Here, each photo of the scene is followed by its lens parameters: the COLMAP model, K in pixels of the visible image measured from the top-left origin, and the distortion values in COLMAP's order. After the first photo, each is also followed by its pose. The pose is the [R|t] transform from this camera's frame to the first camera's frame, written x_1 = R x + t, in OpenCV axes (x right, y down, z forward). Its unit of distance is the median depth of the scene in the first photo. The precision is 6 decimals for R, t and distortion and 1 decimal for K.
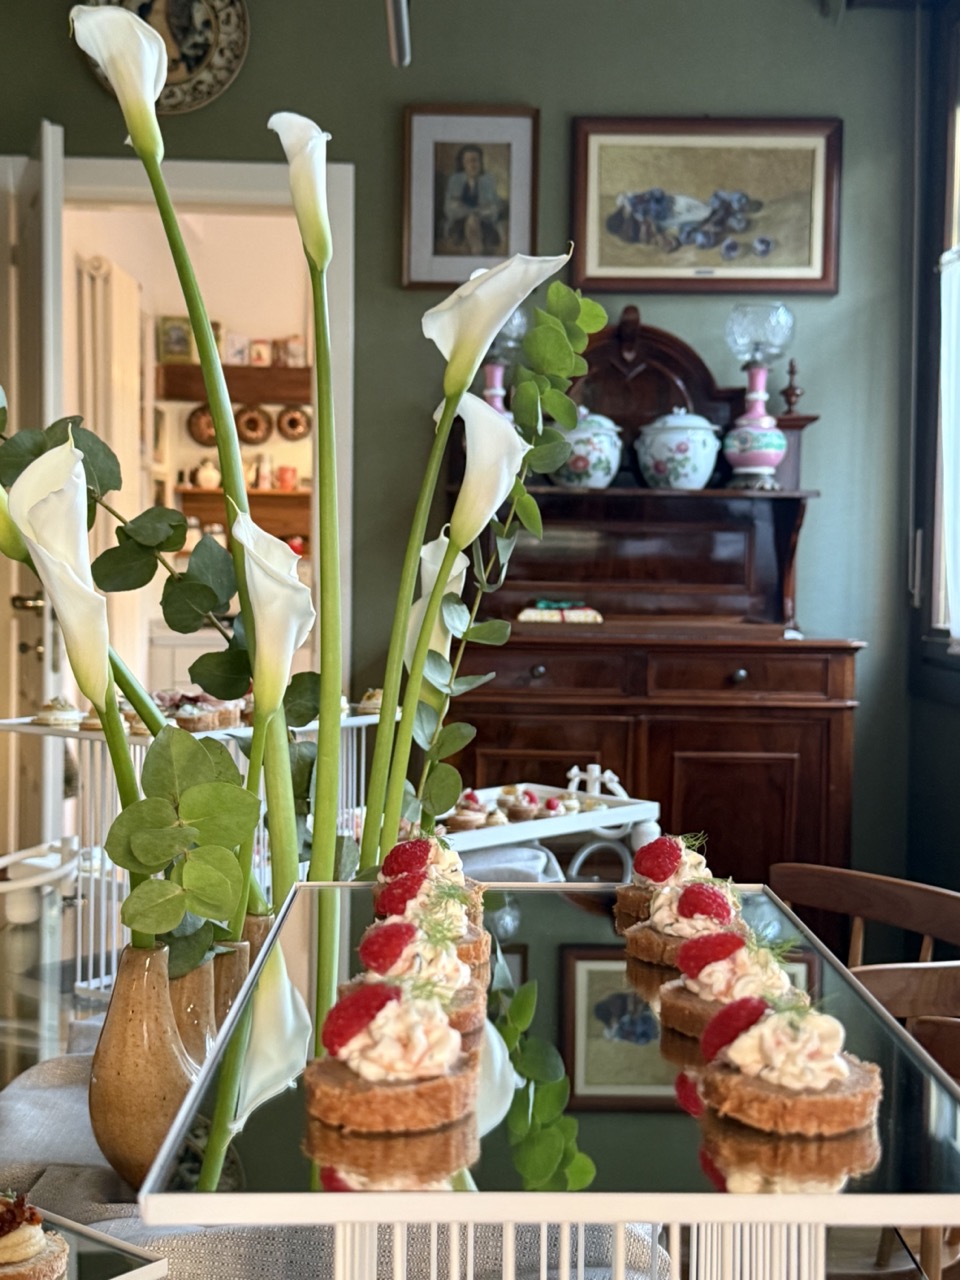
lens RADIAL K [[1656.8, 0, 497.1], [0, 1656.8, 640.8], [0, 0, 1]] dist [0.144398, -0.017847]
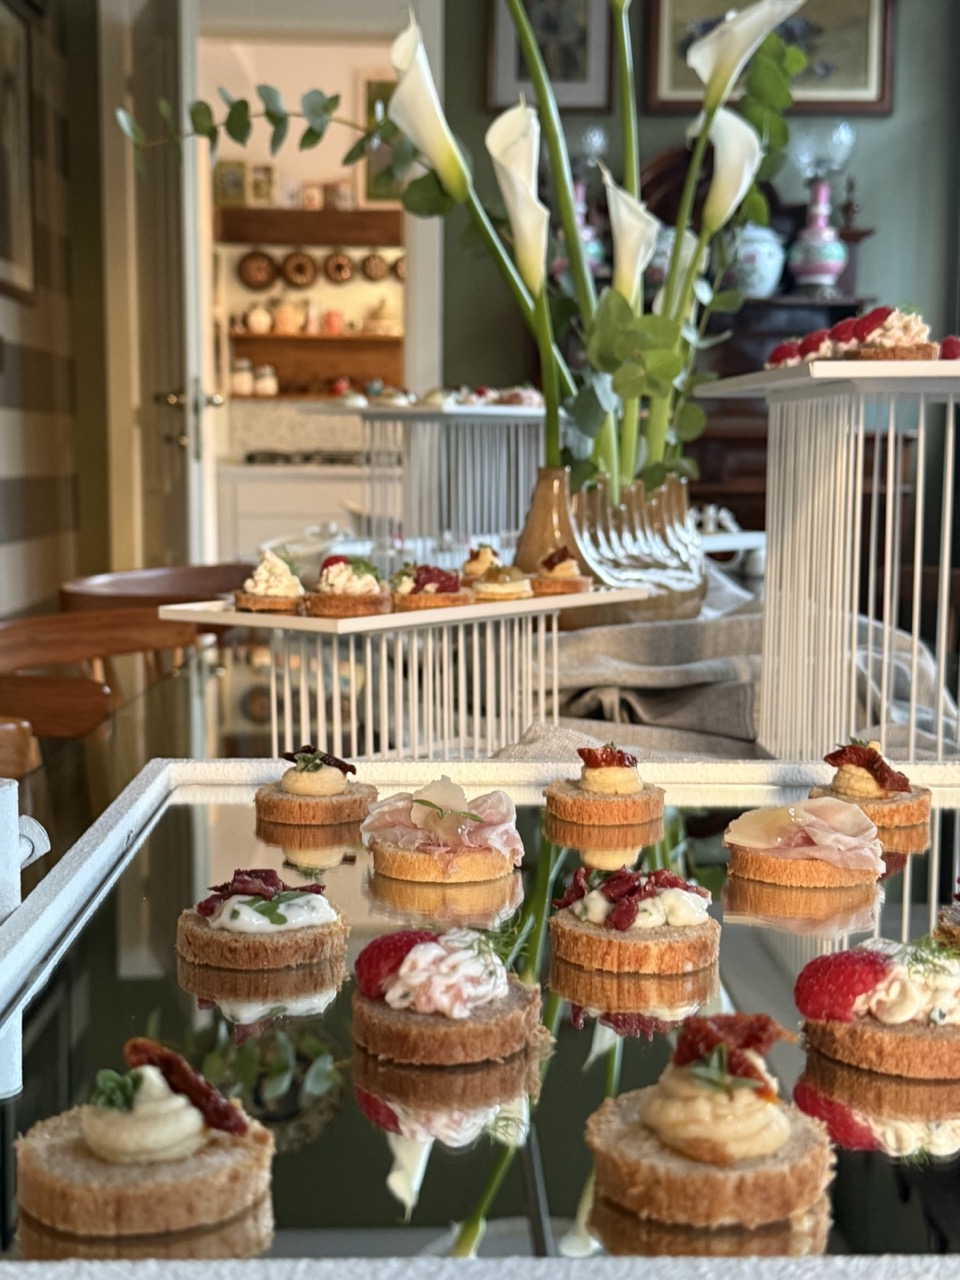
lens RADIAL K [[1672.0, 0, 469.7], [0, 1672.0, 656.4], [0, 0, 1]] dist [0.187014, -0.406253]
pose [[0.999971, -0.006064, -0.004622, -0.067342], [0.006395, 0.997139, 0.075322, 0.057216], [0.004152, -0.075350, 0.997149, -0.118909]]
